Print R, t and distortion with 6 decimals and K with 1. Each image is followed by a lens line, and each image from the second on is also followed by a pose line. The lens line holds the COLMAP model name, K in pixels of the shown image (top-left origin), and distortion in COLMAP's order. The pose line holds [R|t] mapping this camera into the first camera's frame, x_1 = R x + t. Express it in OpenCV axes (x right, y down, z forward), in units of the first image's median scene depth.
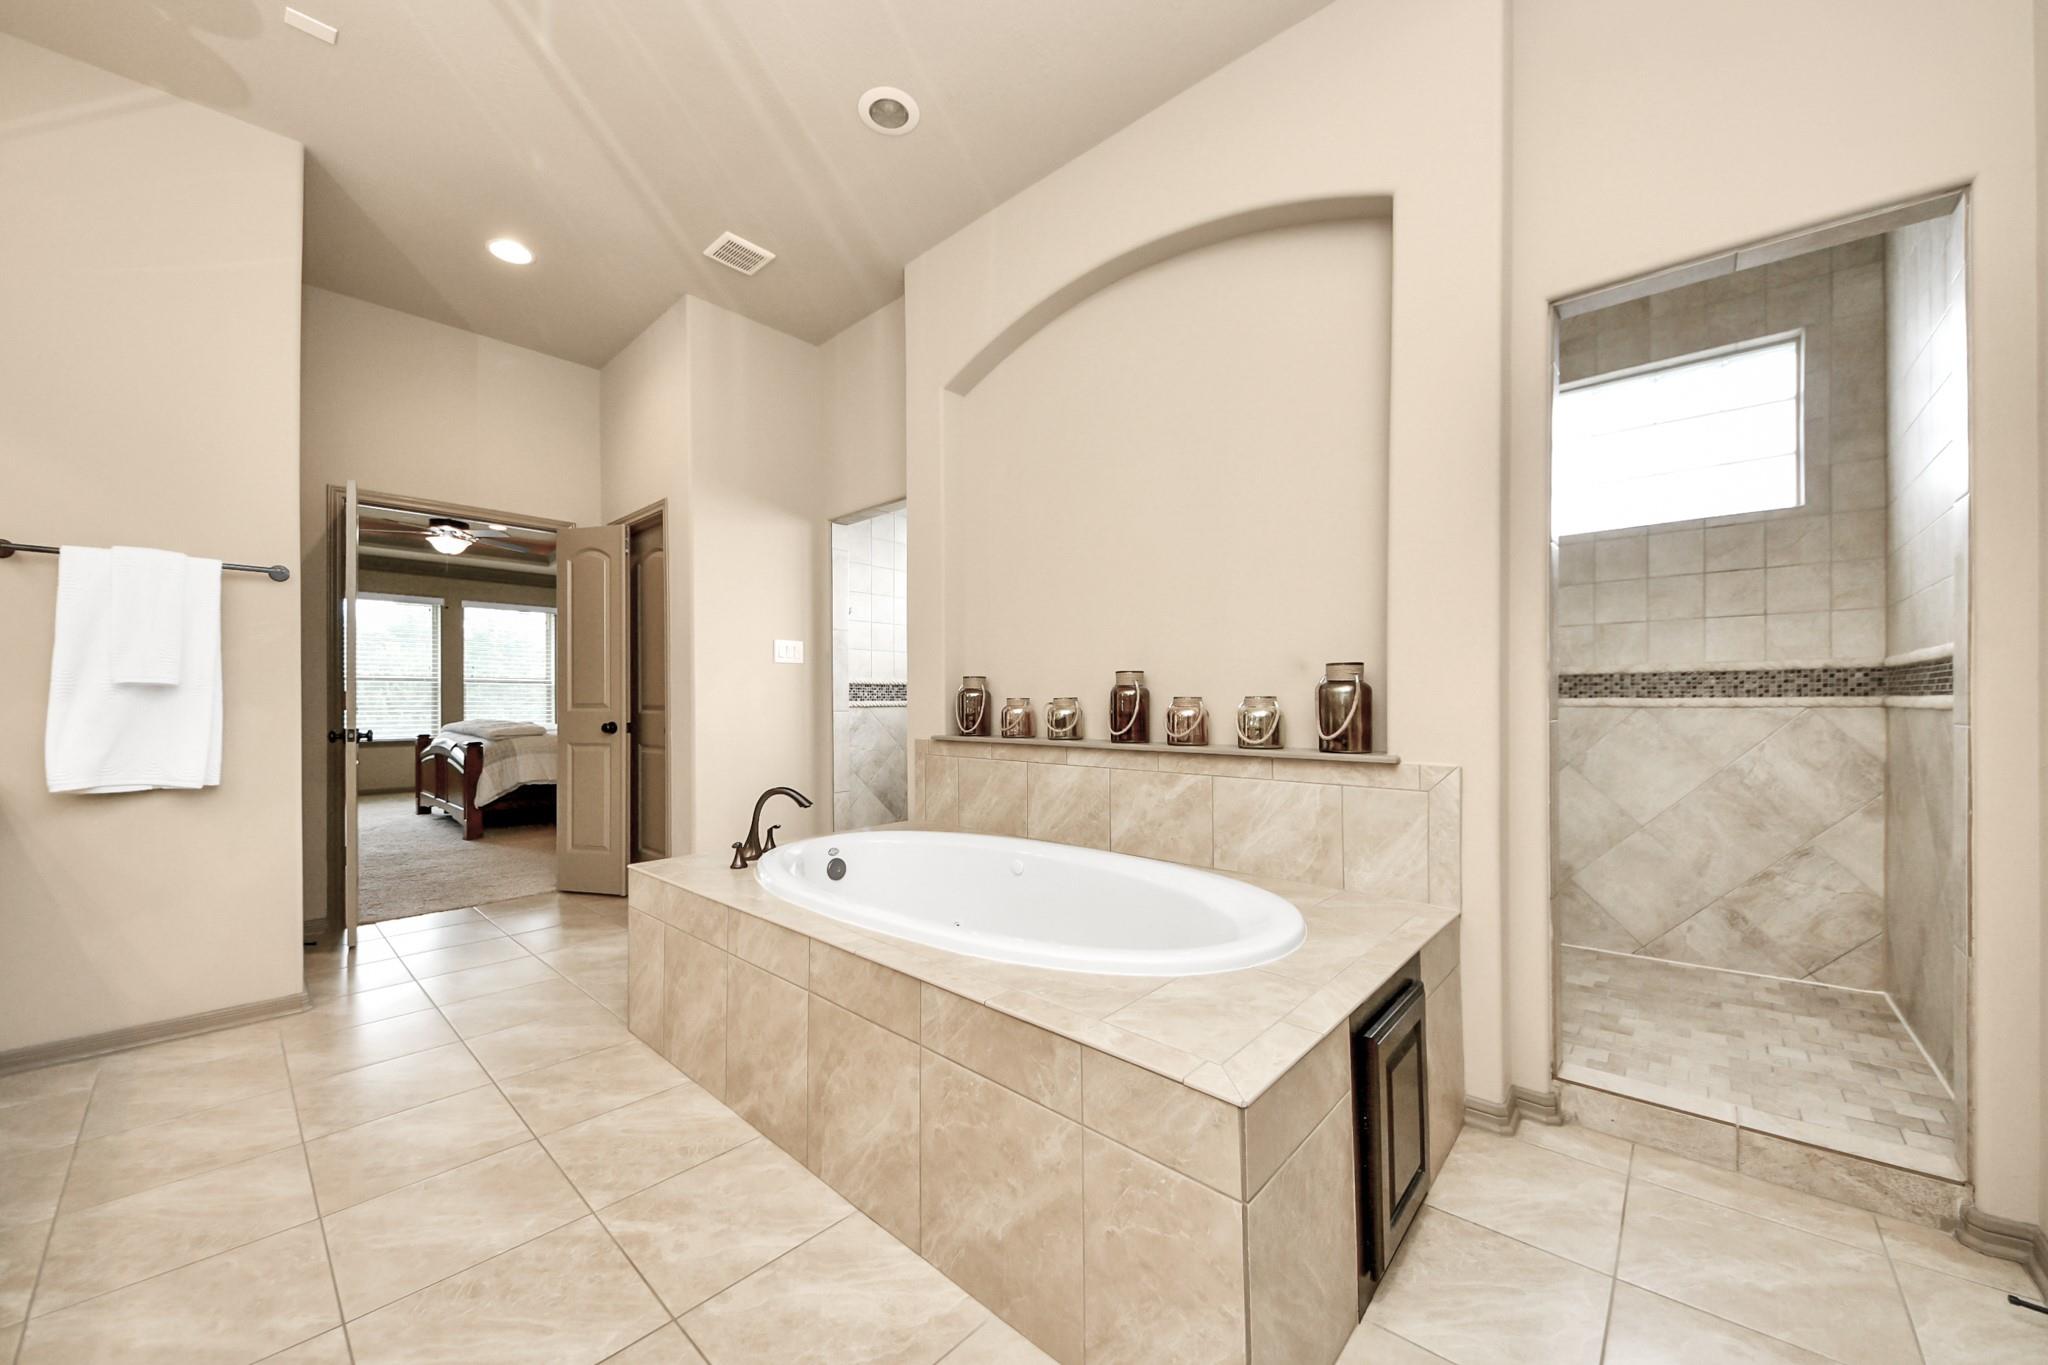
lens RADIAL K [[742.0, 0, 1024.5], [0, 742.0, 686.6], [0, 0, 1]] dist [0.004105, -0.006394]
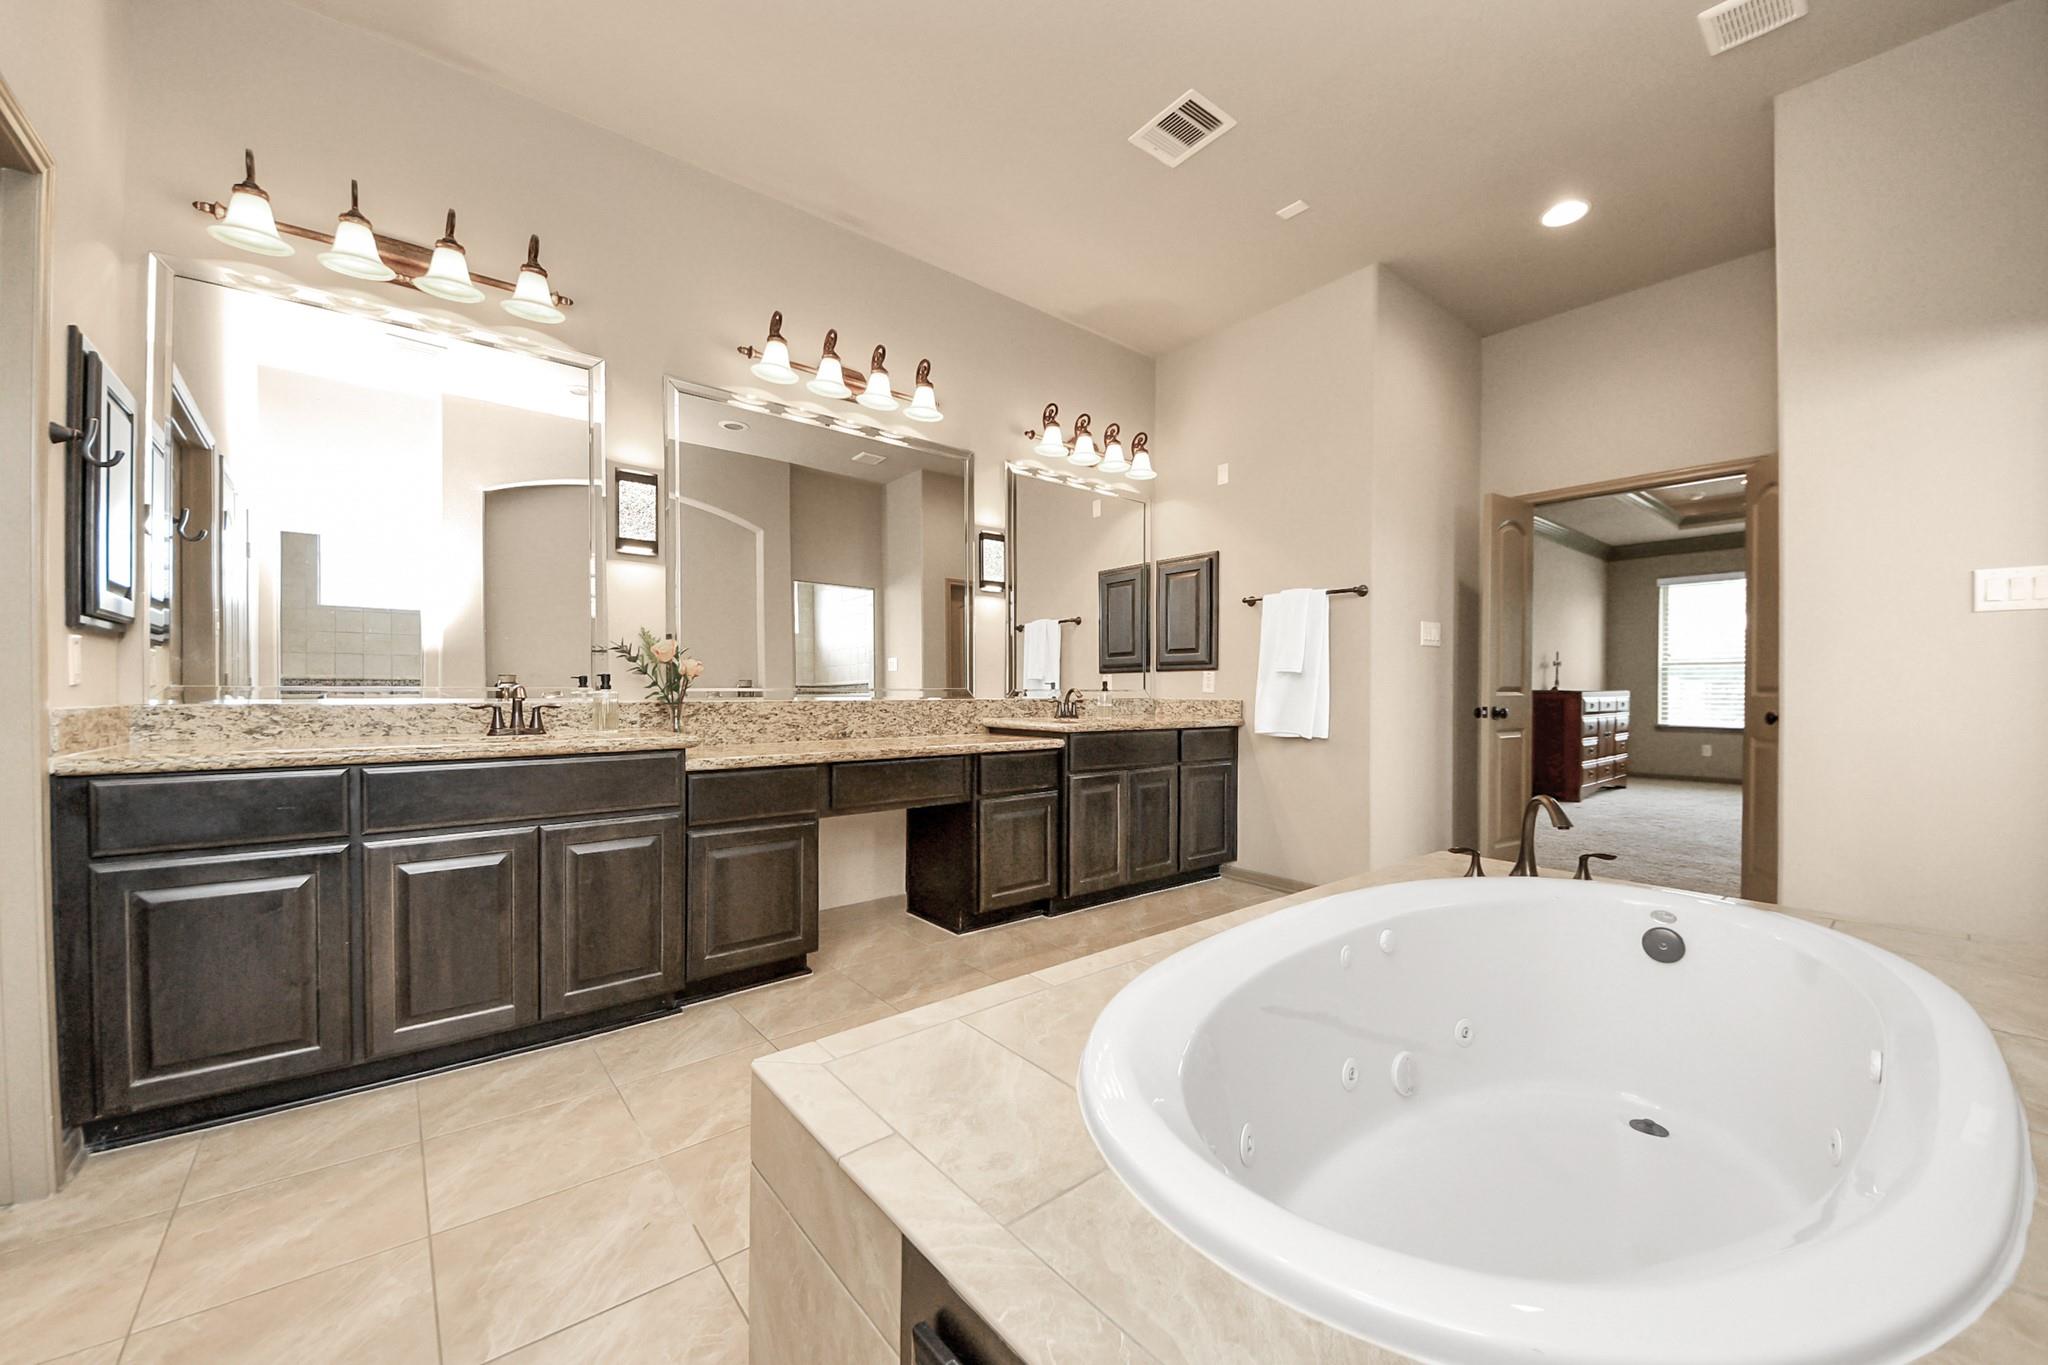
lens RADIAL K [[742.0, 0, 1017.2], [0, 742.0, 686.2], [0, 0, 1]] dist [0.004105, -0.006394]
pose [[-0.142482, 0.000485, -0.989797, 0.495278], [0.014951, 0.999887, -0.001662, 0.019555], [0.989684, -0.015035, -0.142473, 0.597763]]
